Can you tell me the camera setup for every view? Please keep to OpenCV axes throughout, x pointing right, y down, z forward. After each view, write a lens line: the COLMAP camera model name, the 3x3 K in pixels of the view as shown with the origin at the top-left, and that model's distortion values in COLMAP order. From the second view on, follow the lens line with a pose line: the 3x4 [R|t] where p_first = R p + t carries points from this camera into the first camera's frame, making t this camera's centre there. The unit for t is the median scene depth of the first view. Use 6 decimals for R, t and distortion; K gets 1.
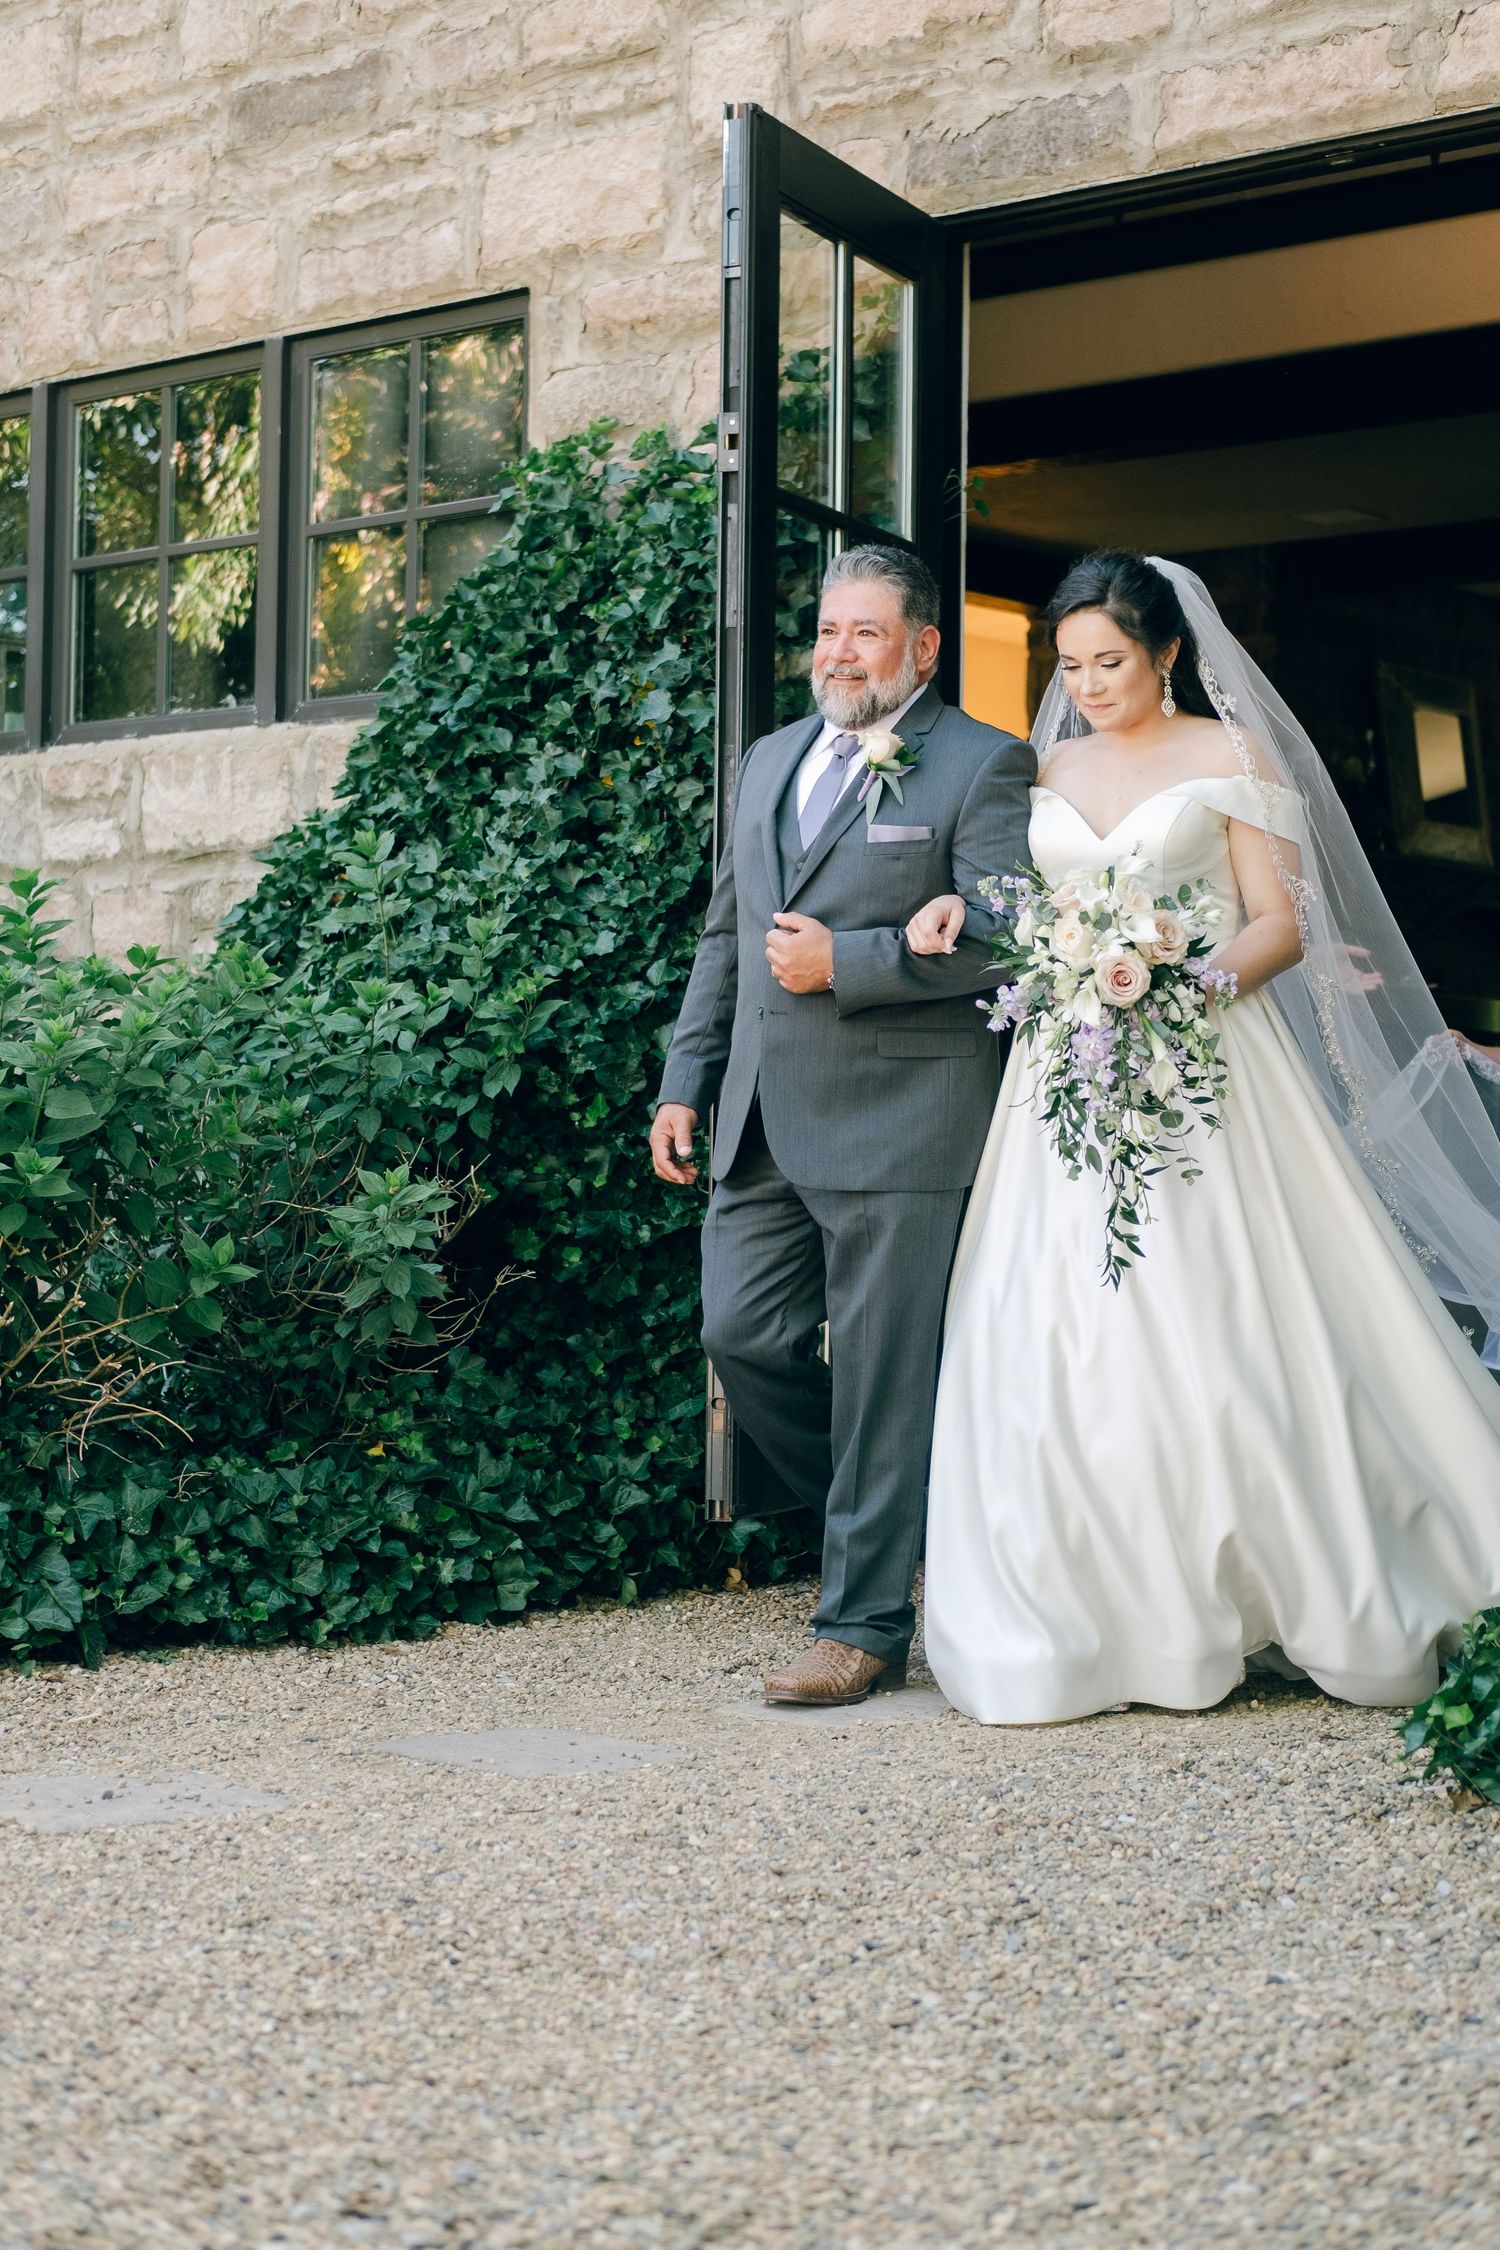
lens RADIAL K [[3760.9, 0, 750.0], [0, 3760.9, 1125.0], [0, 0, 1]] dist [-0.016306, 0.168233]
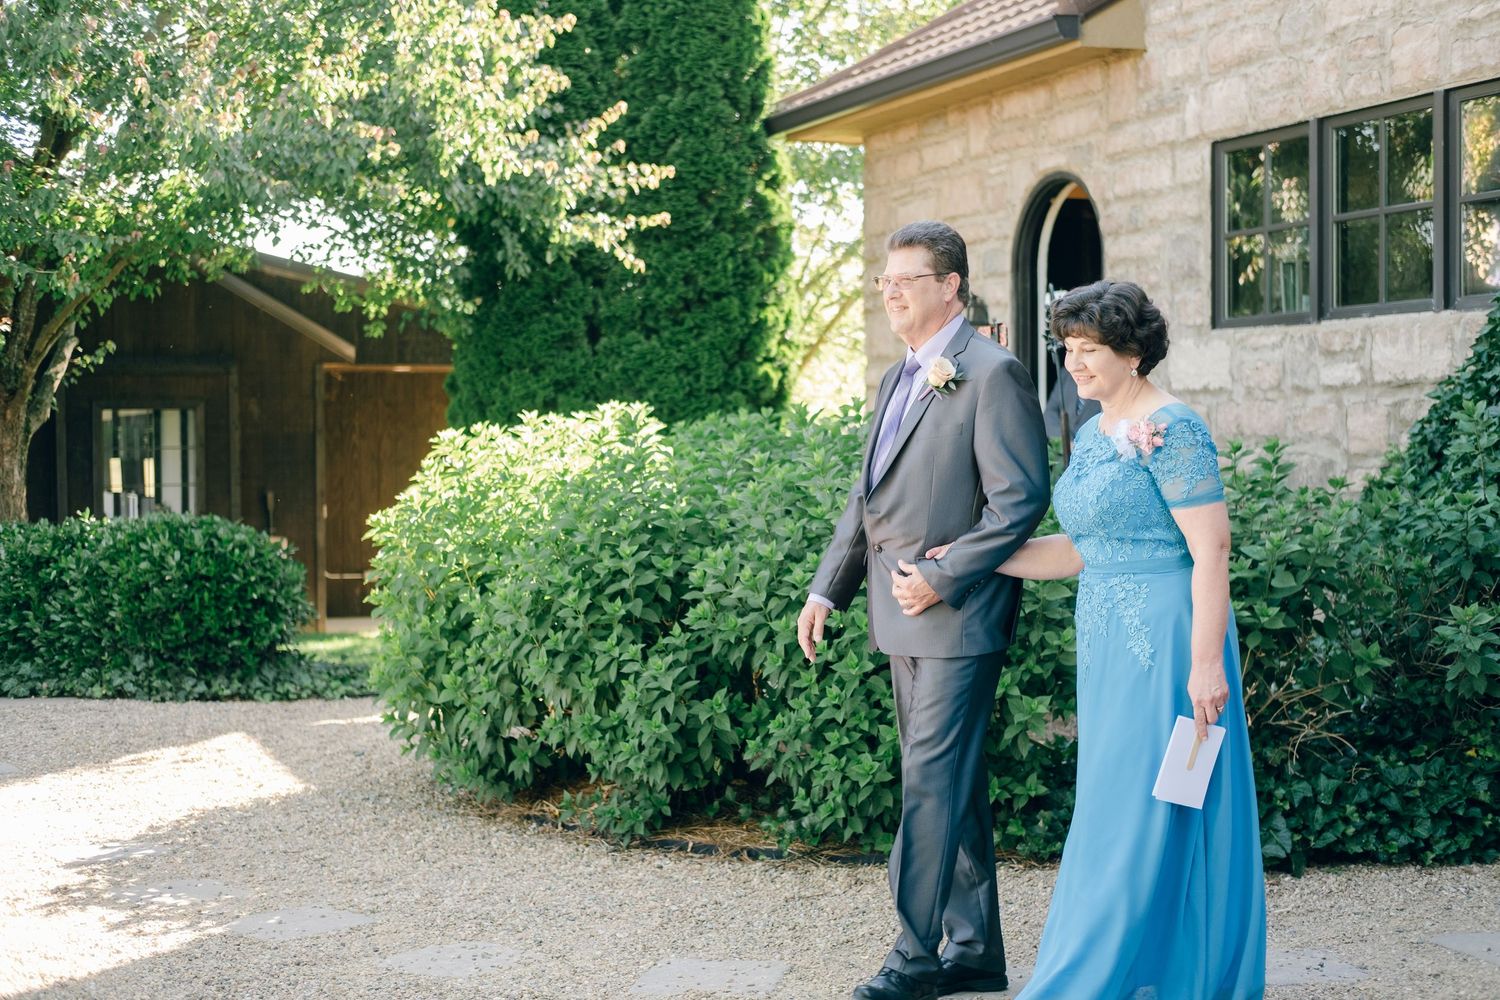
lens RADIAL K [[2272.4, 0, 747.8], [0, 2272.4, 524.0], [0, 0, 1]] dist [-0.015337, 0.048351]
pose [[0.885480, -0.008029, -0.464608, 0.108049], [0.032042, 0.998526, 0.043812, -0.088149], [0.463571, -0.053682, 0.884432, -0.134959]]
